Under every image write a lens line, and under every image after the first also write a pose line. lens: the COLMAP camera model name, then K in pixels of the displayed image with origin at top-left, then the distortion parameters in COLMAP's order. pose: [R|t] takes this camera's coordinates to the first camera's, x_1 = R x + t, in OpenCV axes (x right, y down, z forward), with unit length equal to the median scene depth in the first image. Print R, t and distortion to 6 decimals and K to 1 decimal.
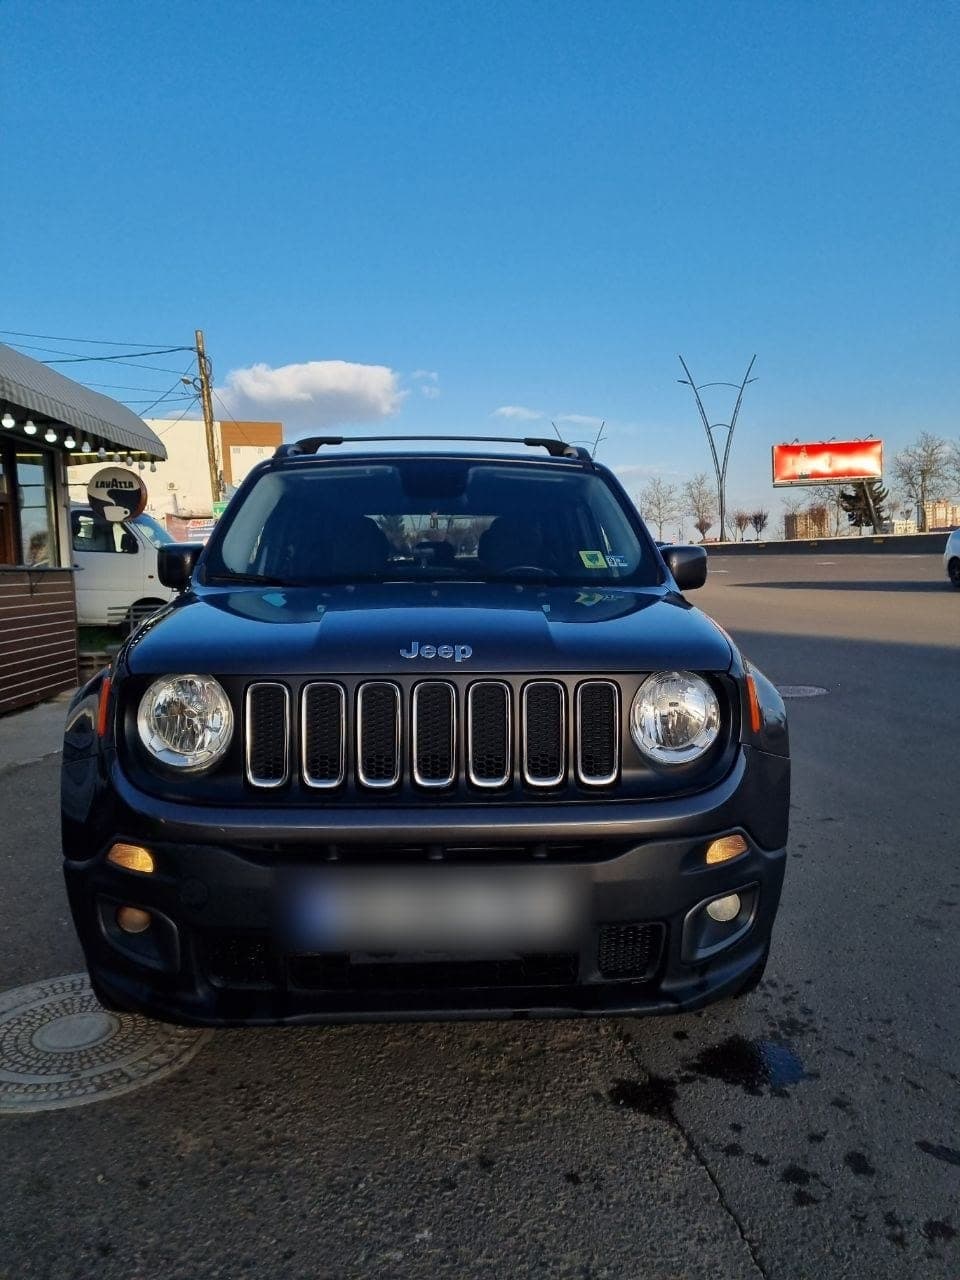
lens RADIAL K [[987.7, 0, 497.4], [0, 987.7, 637.8], [0, 0, 1]] dist [0.035676, -0.004854]
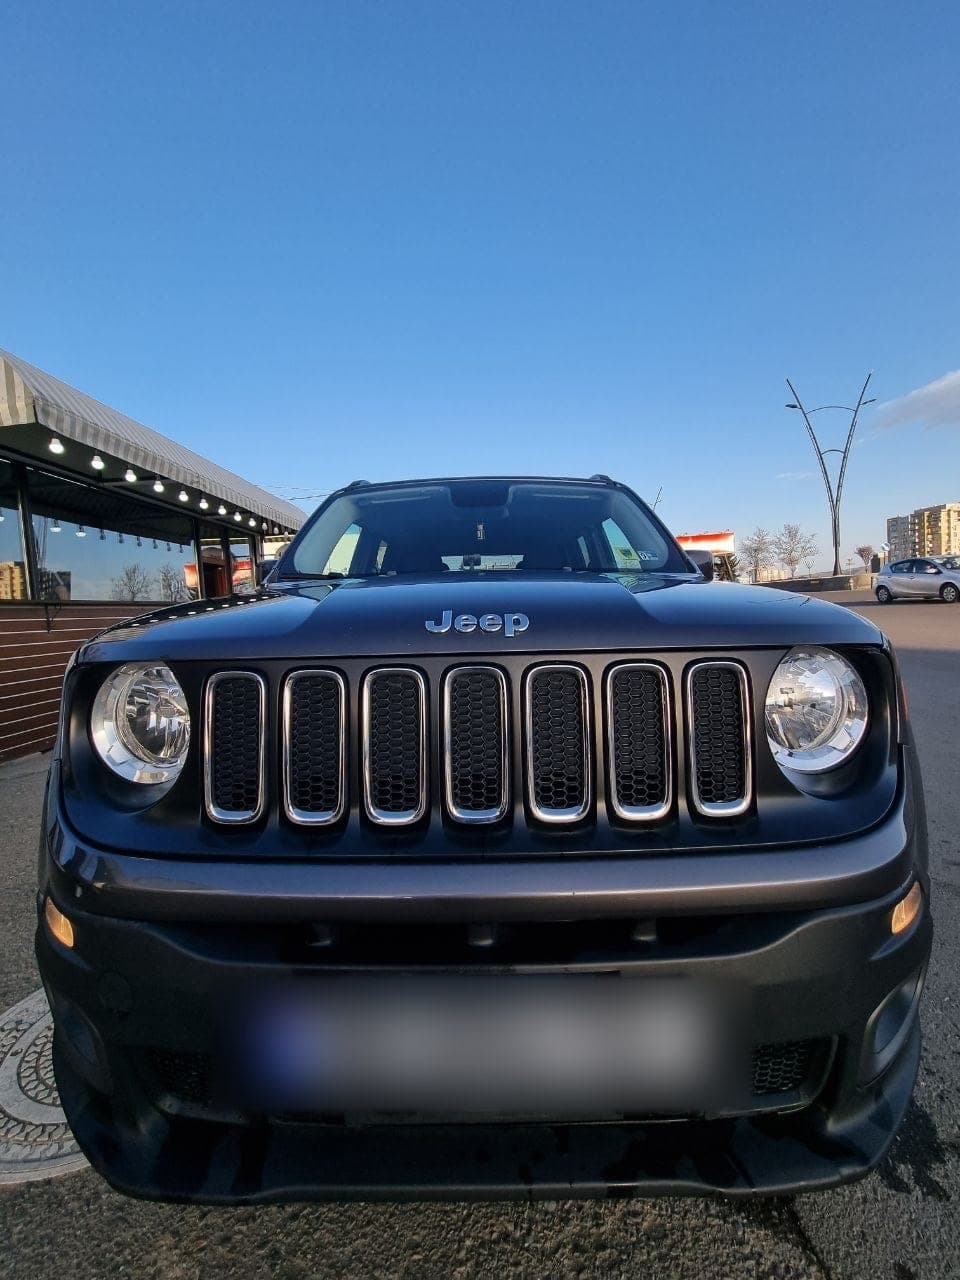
lens RADIAL K [[530.2, 0, 487.0], [0, 530.2, 644.2], [0, 0, 1]] dist [-0.002812, -0.001002]
pose [[0.997737, -0.020102, -0.064161, -0.026091], [0.019693, 0.999781, -0.007010, 0.026314], [0.064288, 0.005731, 0.997915, 0.521379]]
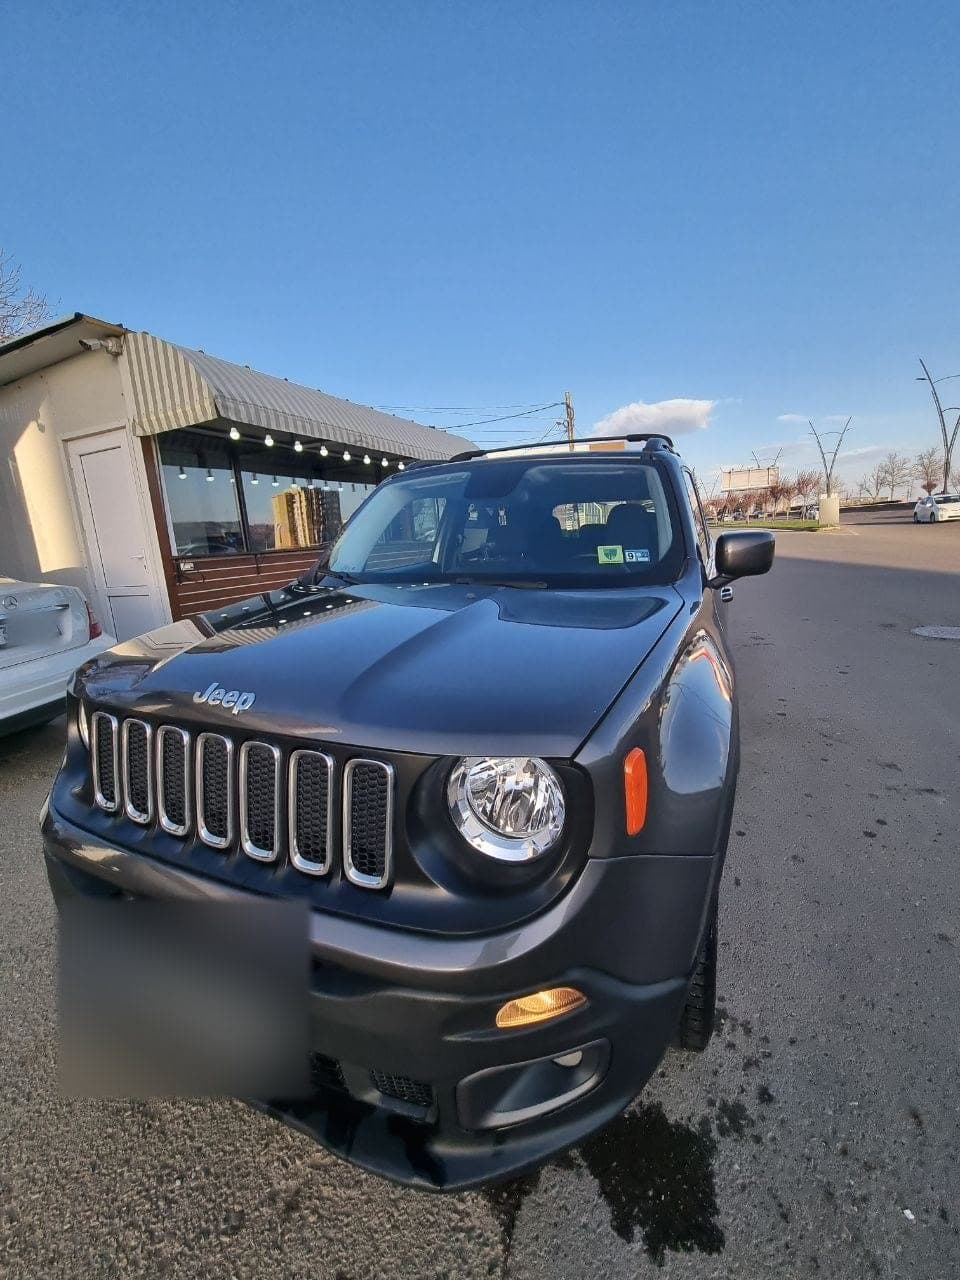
lens RADIAL K [[535.6, 0, 481.2], [0, 535.6, 646.7], [0, 0, 1]] dist [-0.000161, -0.000605]
pose [[0.886402, 0.068343, -0.457843, 0.298877], [0.000601, 0.988871, 0.148774, -0.085683], [0.462915, -0.132149, 0.876497, 0.570306]]
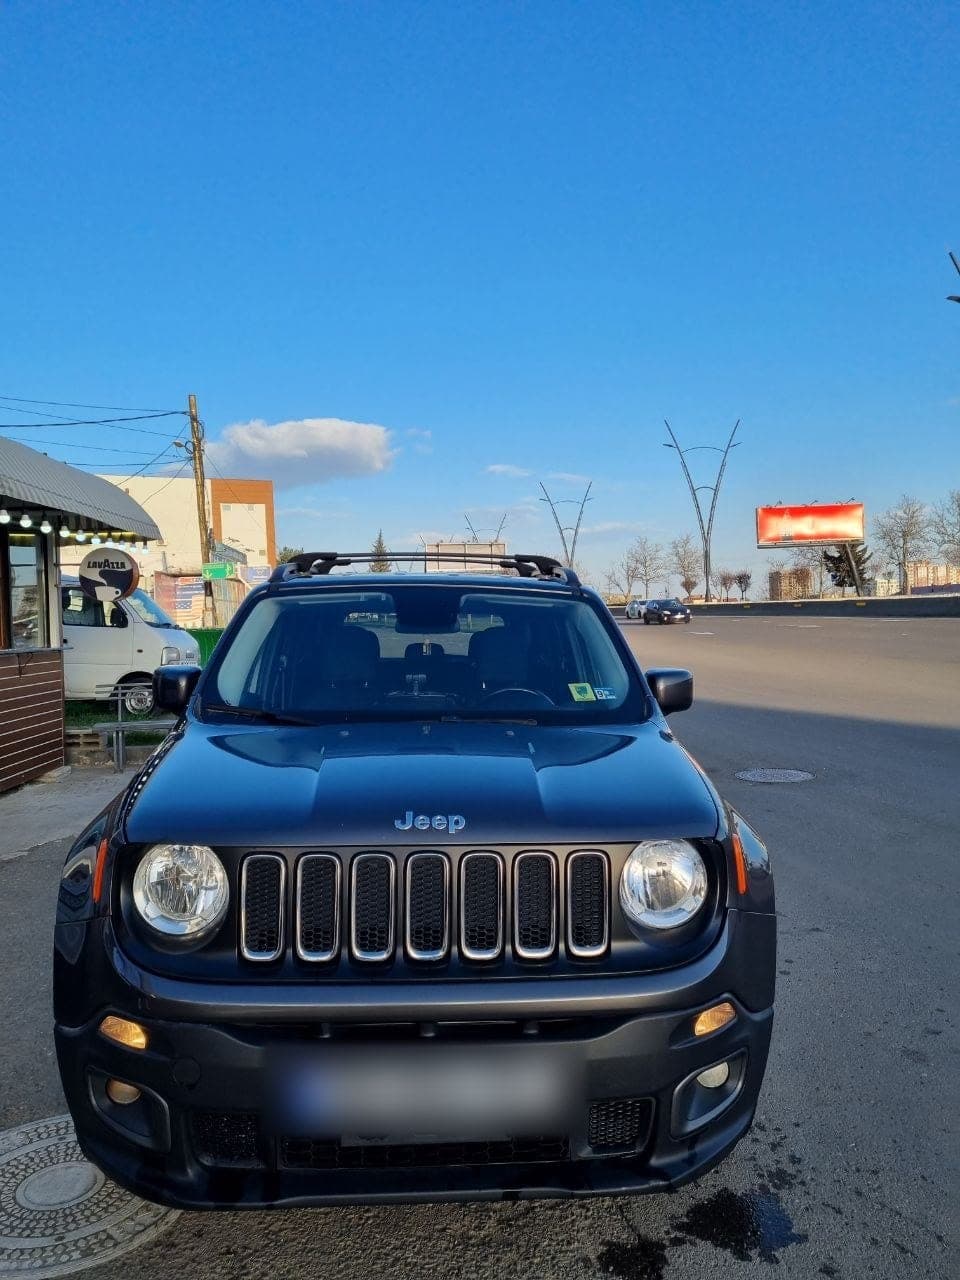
lens RADIAL K [[984.5, 0, 501.4], [0, 984.5, 643.7], [0, 0, 1]] dist [0.048967, -0.032321]
pose [[0.999842, 0.005970, 0.016736, -0.005114], [-0.005154, 0.998817, -0.048358, -0.100927], [-0.017005, 0.048264, 0.998690, -0.024672]]
